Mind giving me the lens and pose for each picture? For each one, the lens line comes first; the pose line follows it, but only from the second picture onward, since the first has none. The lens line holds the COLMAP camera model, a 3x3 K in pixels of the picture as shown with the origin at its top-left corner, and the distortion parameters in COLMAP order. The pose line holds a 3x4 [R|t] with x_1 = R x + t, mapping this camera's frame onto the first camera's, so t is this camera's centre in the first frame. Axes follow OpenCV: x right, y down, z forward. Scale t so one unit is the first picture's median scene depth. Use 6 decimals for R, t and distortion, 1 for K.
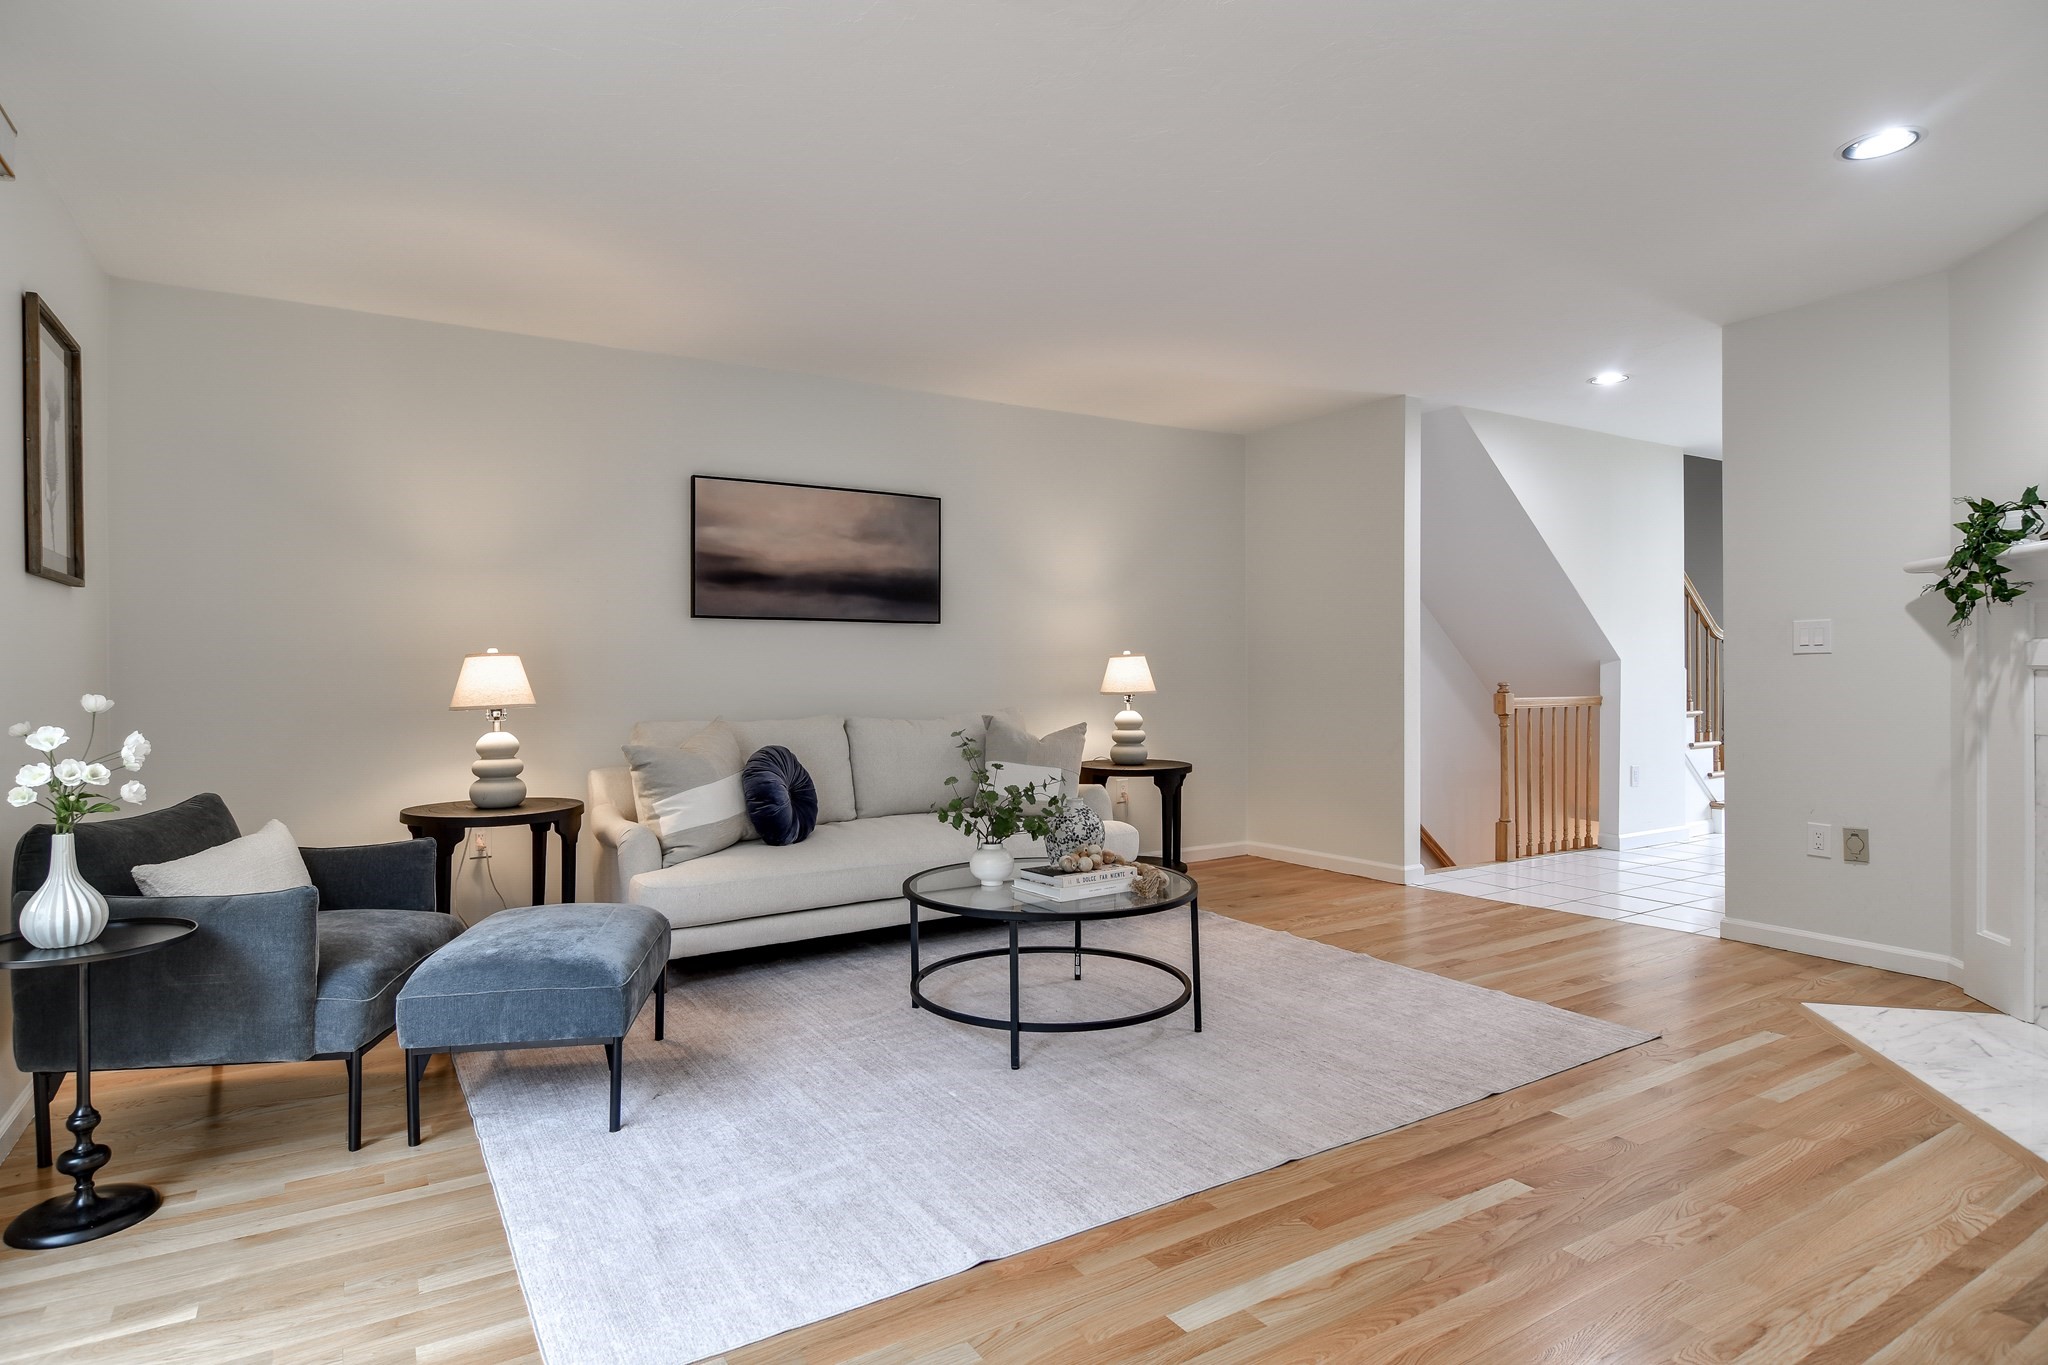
lens RADIAL K [[1105.4, 0, 1006.9], [0, 1105.4, 689.8], [0, 0, 1]] dist [0.004966, -0.009442]
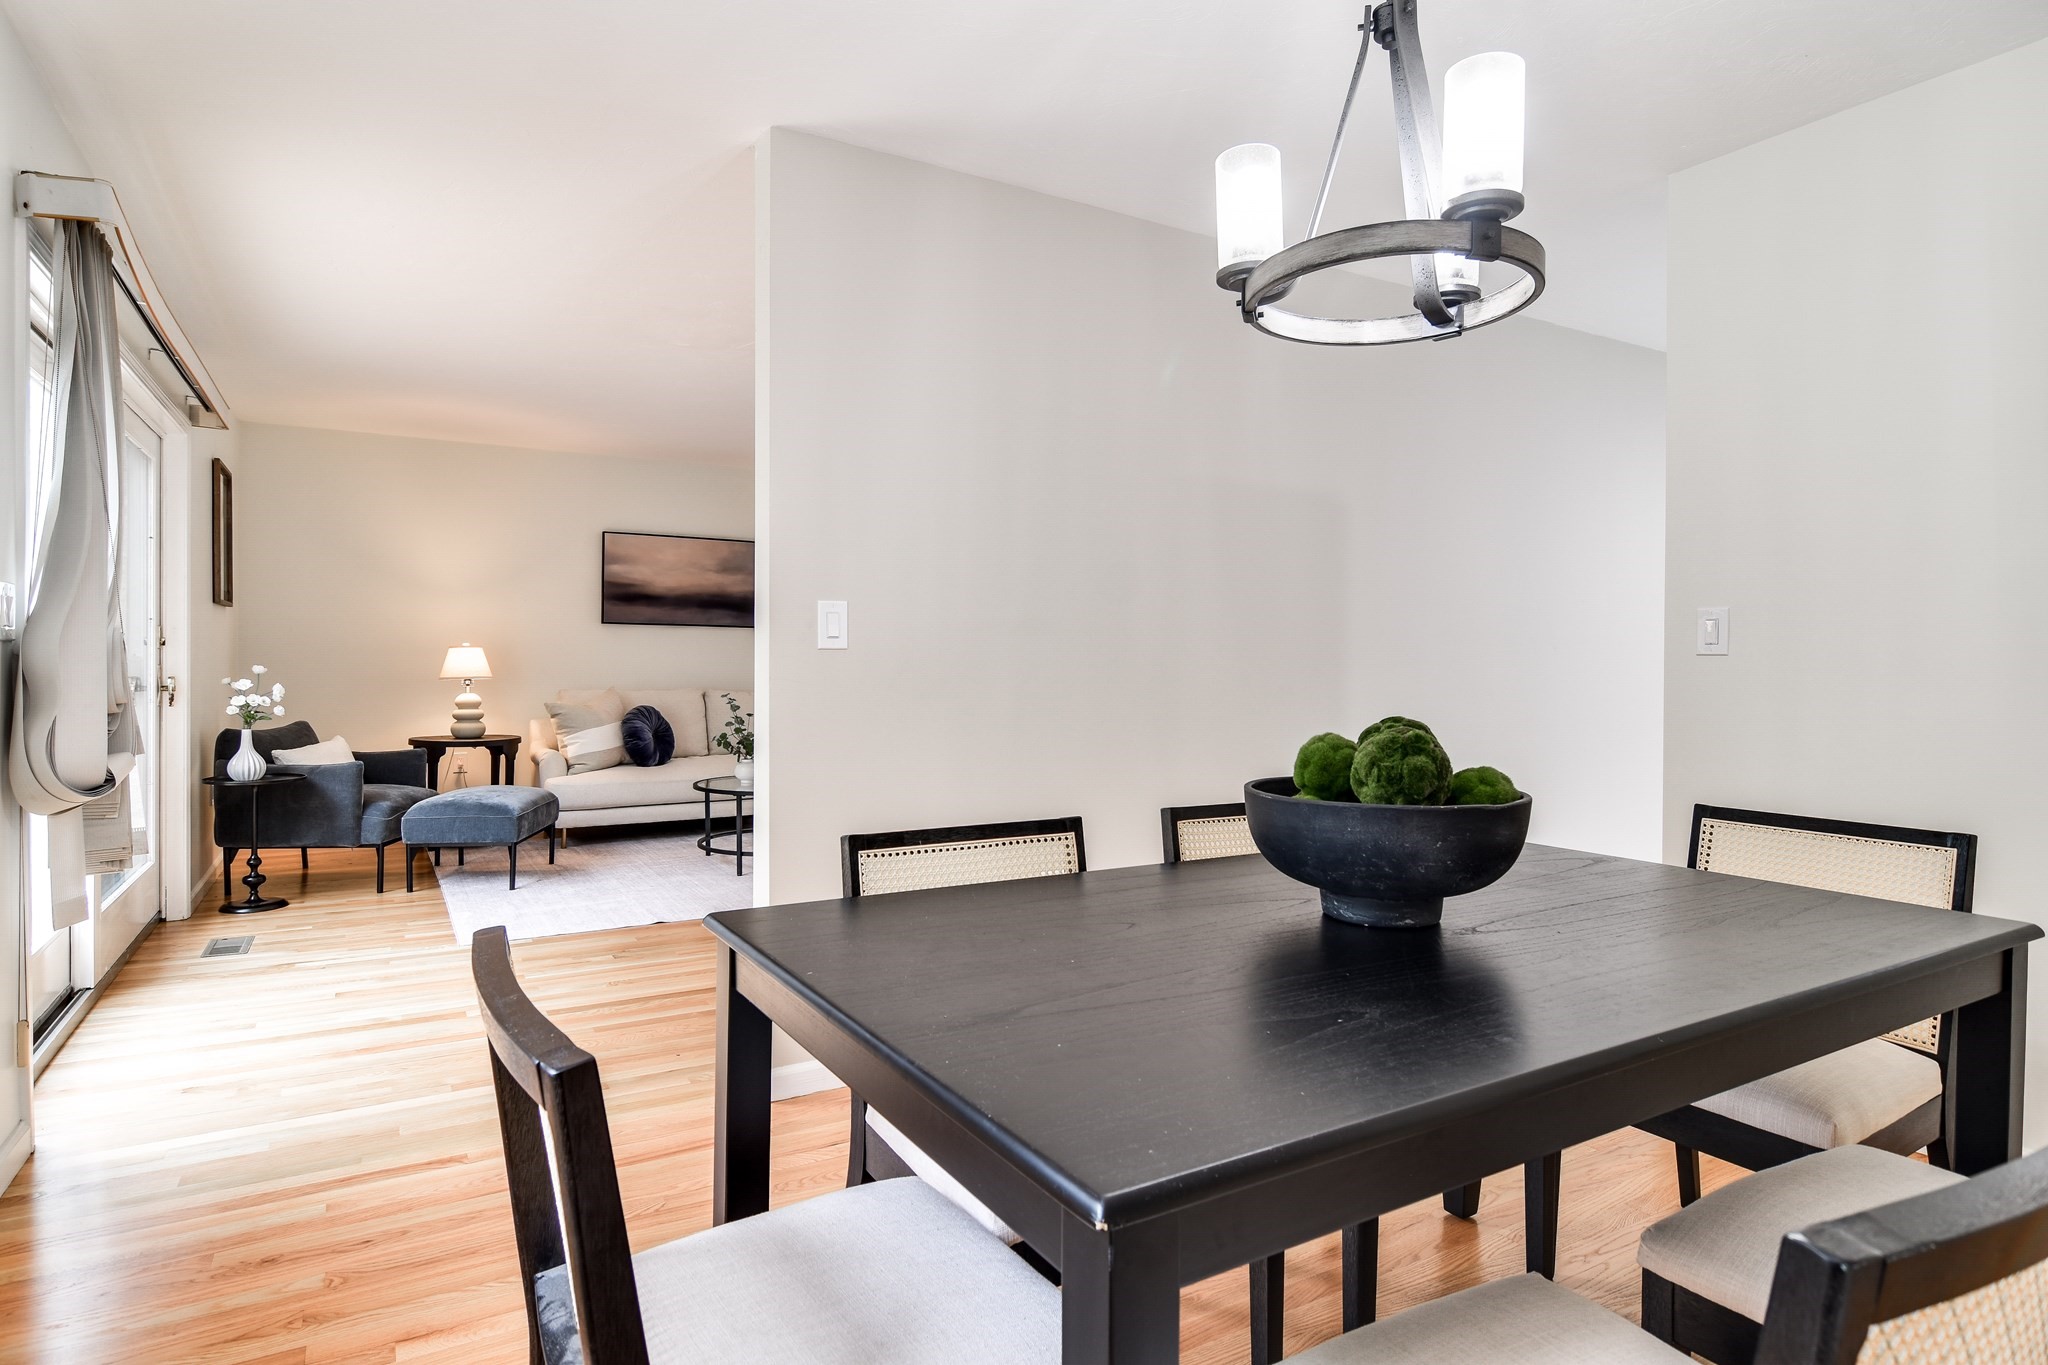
lens RADIAL K [[1105.4, 0, 1042.4], [0, 1105.4, 684.9], [0, 0, 1]] dist [0.004966, -0.009442]
pose [[0.999909, 0.012910, 0.004030, 0.406842], [-0.012924, 0.999910, 0.003586, 0.008917], [-0.003984, -0.003638, 0.999985, -0.685893]]
